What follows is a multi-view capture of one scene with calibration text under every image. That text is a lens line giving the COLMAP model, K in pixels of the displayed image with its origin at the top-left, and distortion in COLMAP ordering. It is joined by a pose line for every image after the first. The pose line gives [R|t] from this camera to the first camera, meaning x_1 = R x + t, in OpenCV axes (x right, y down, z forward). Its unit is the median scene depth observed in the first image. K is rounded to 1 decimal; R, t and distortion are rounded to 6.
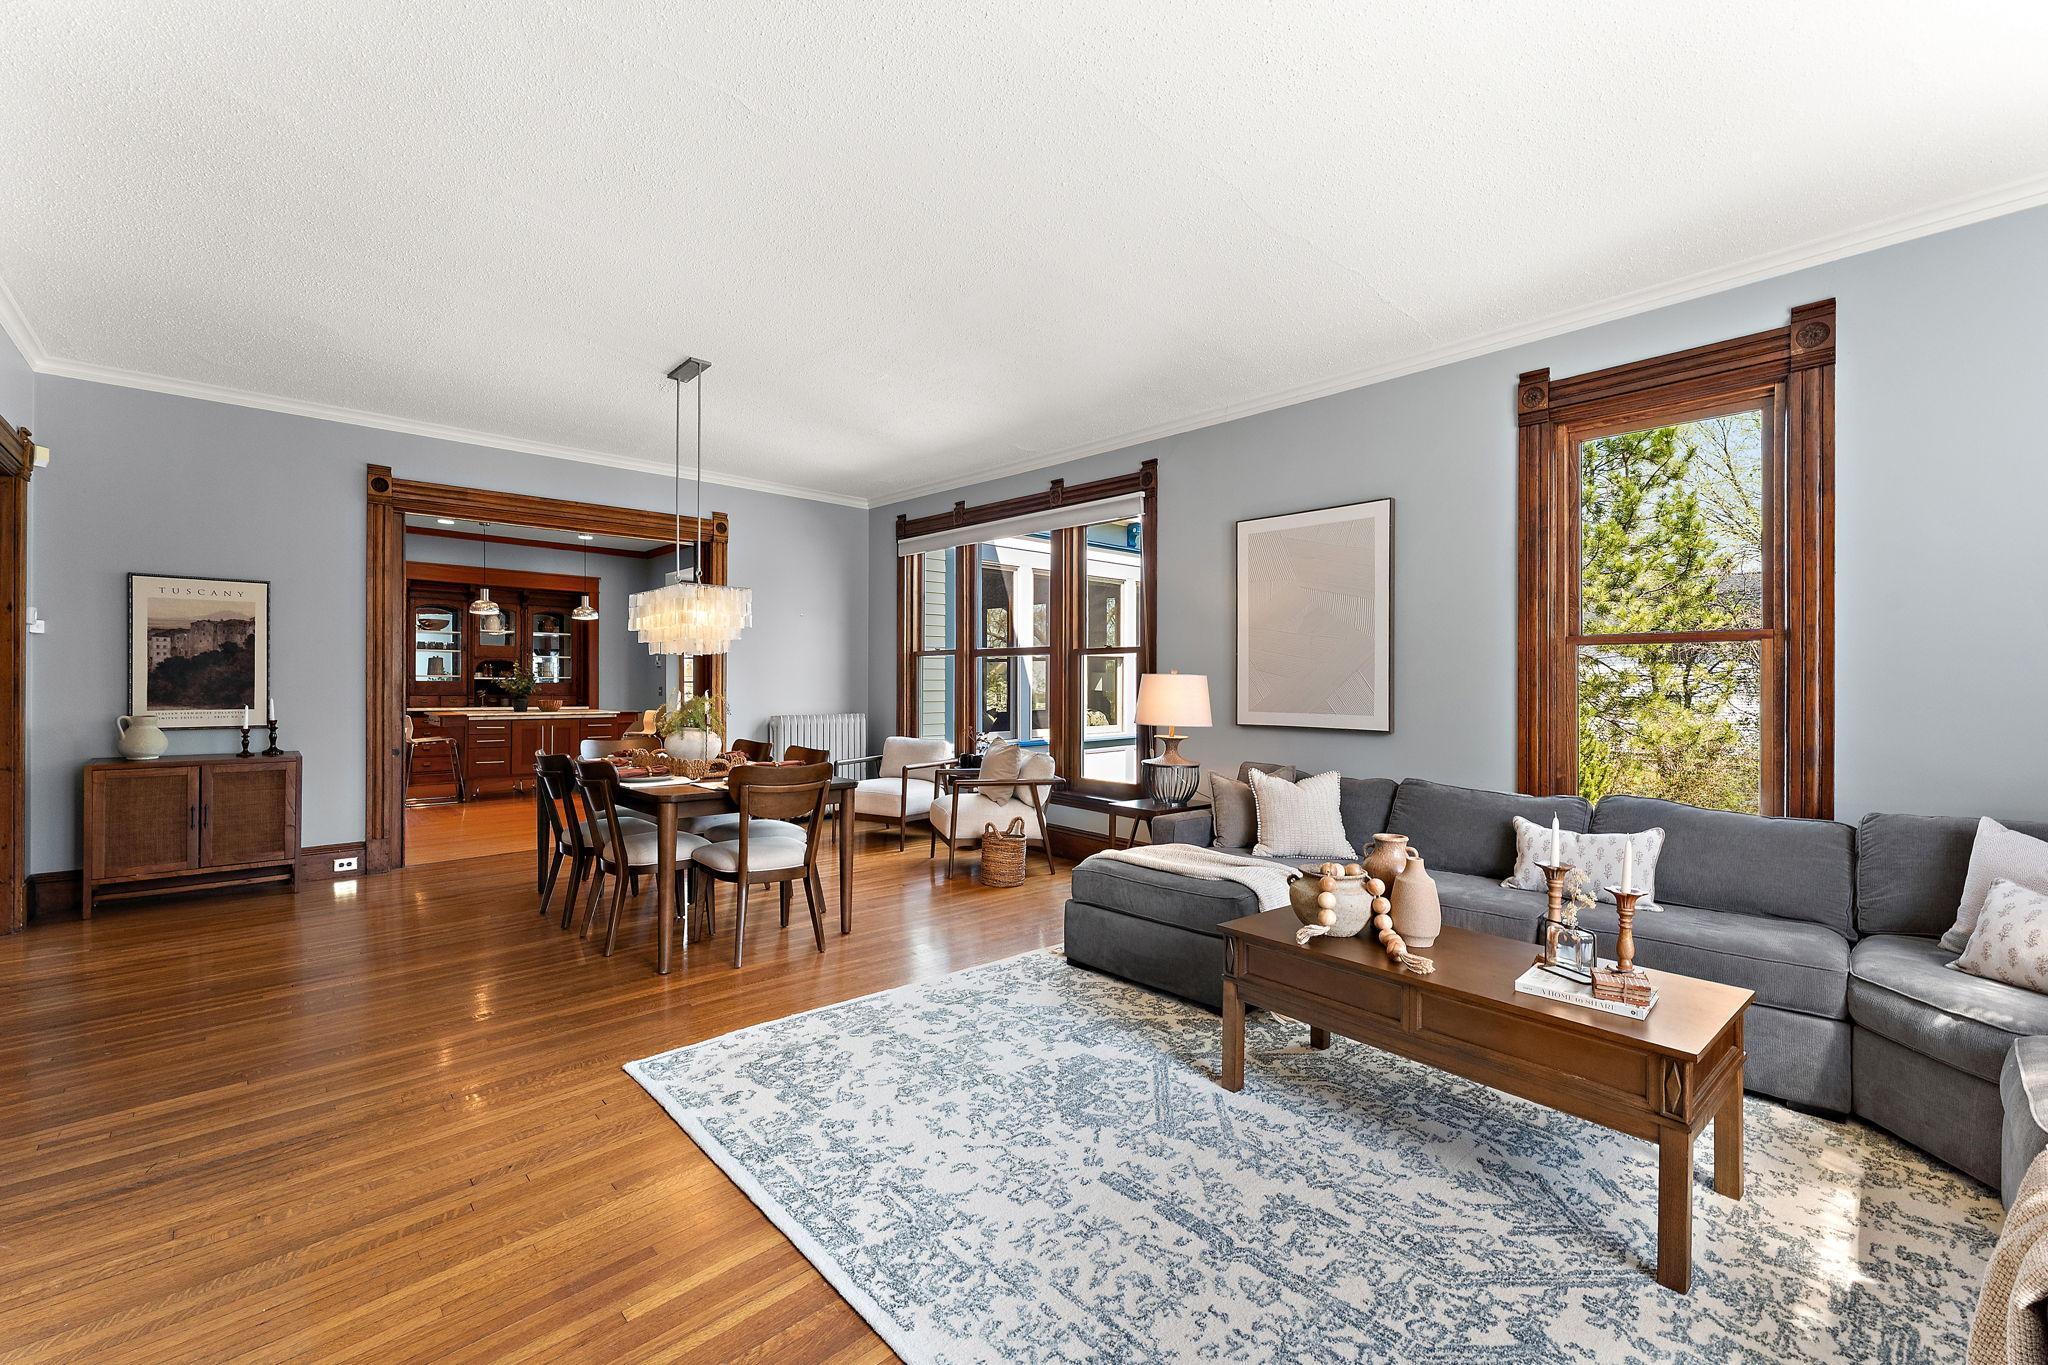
lens RADIAL K [[834.6, 0, 1027.0], [0, 834.6, 682.7], [0, 0, 1]] dist [0.001926, 0.000115]
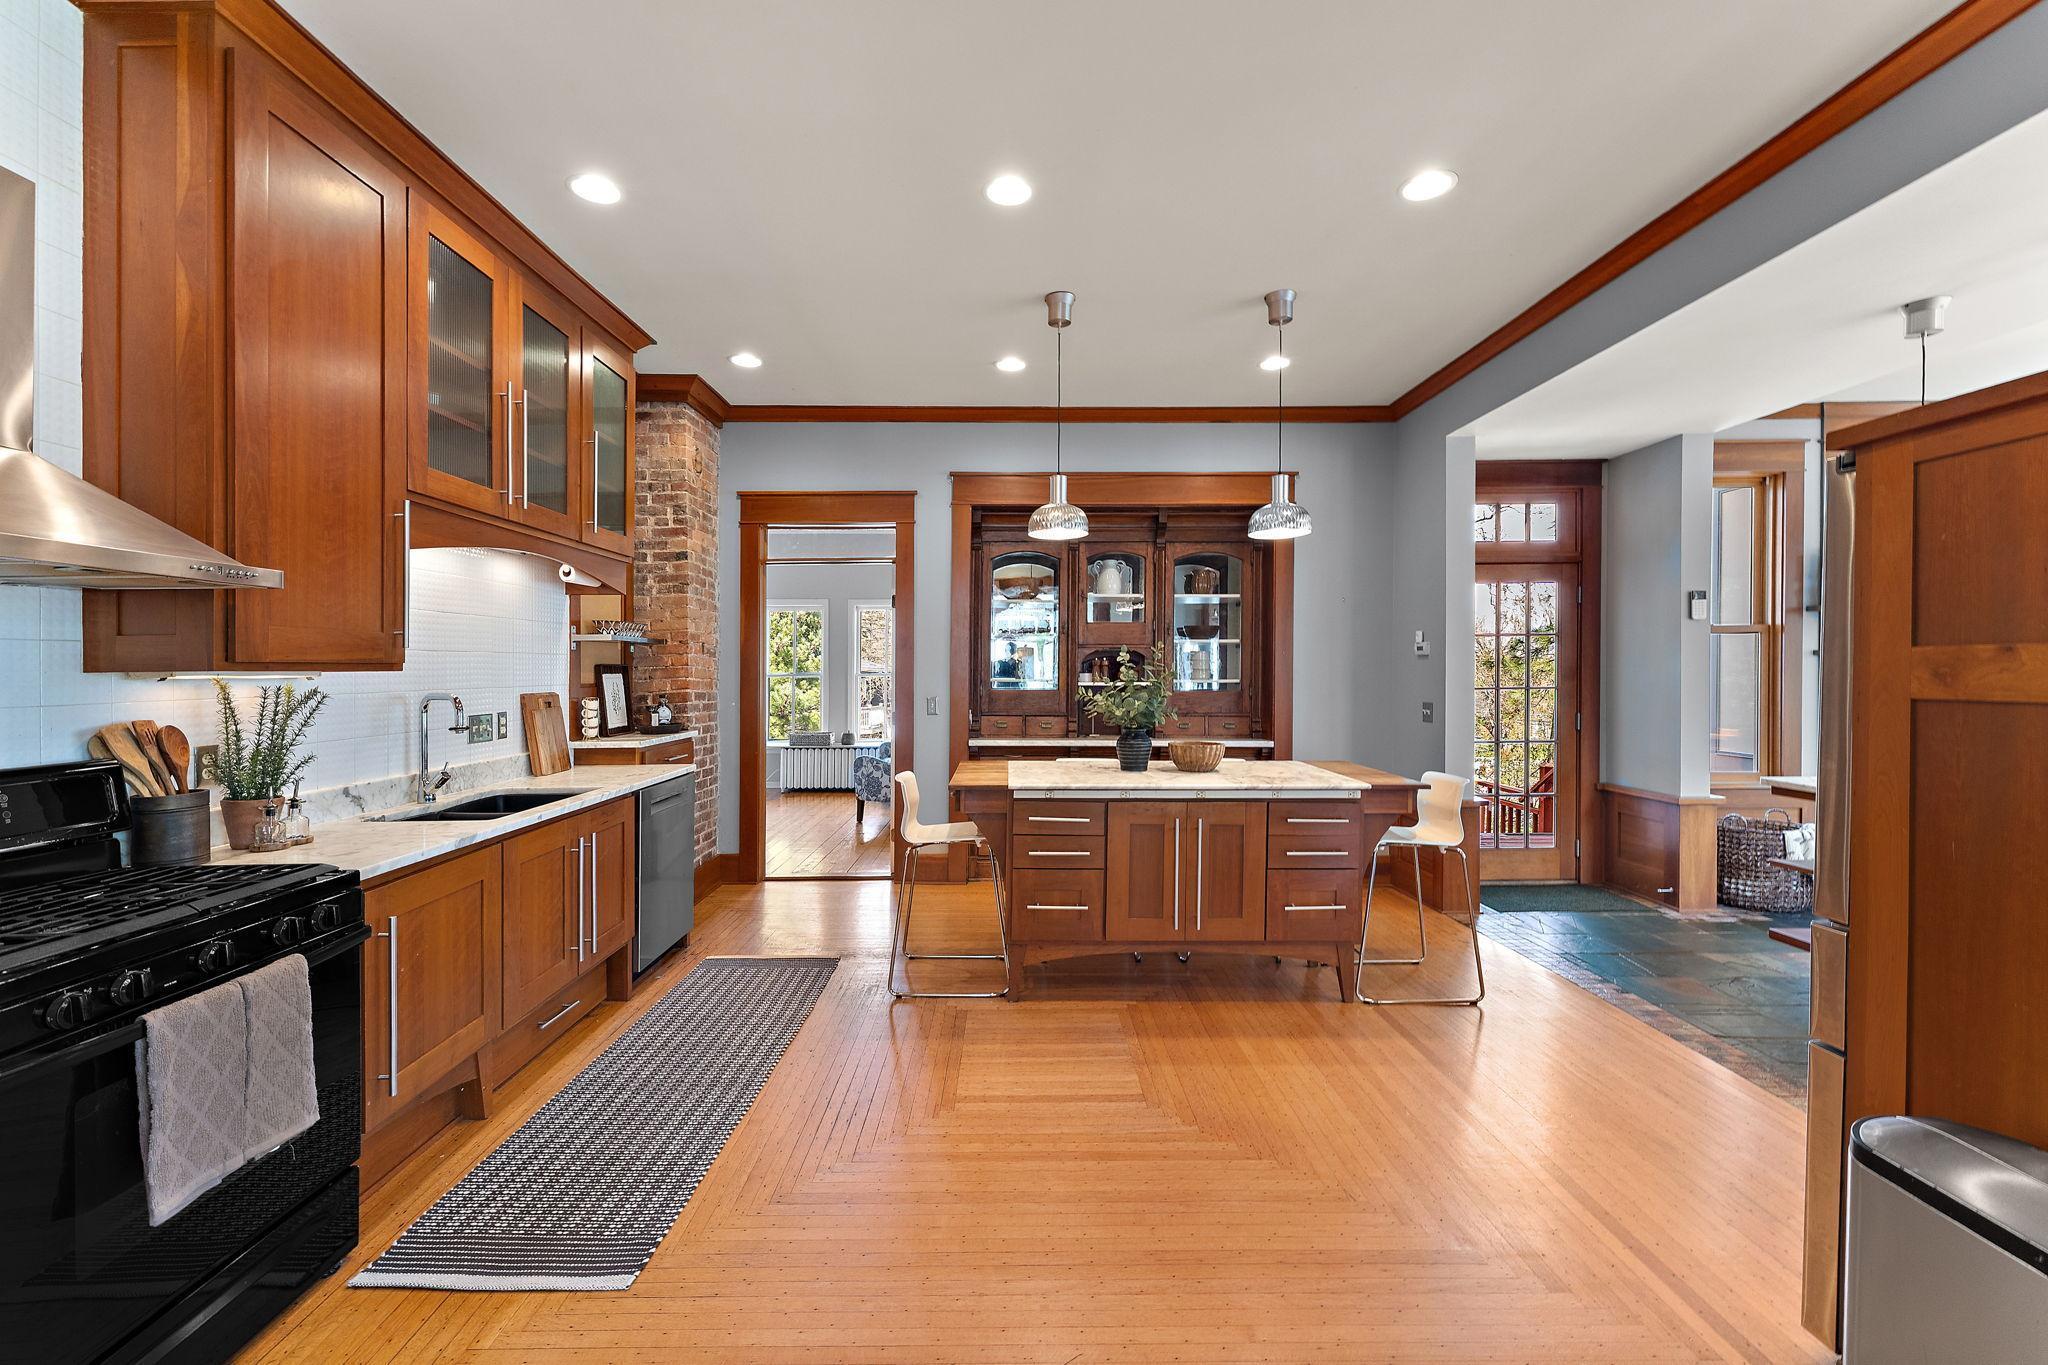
lens RADIAL K [[834.6, 0, 1018.7], [0, 834.6, 679.1], [0, 0, 1]] dist [0.001926, 0.000115]
pose [[0.730339, 0.002806, -0.683079, -0.325325], [0.003193, 0.999967, 0.007522, -0.012701], [0.683077, -0.007675, 0.730306, 0.586560]]
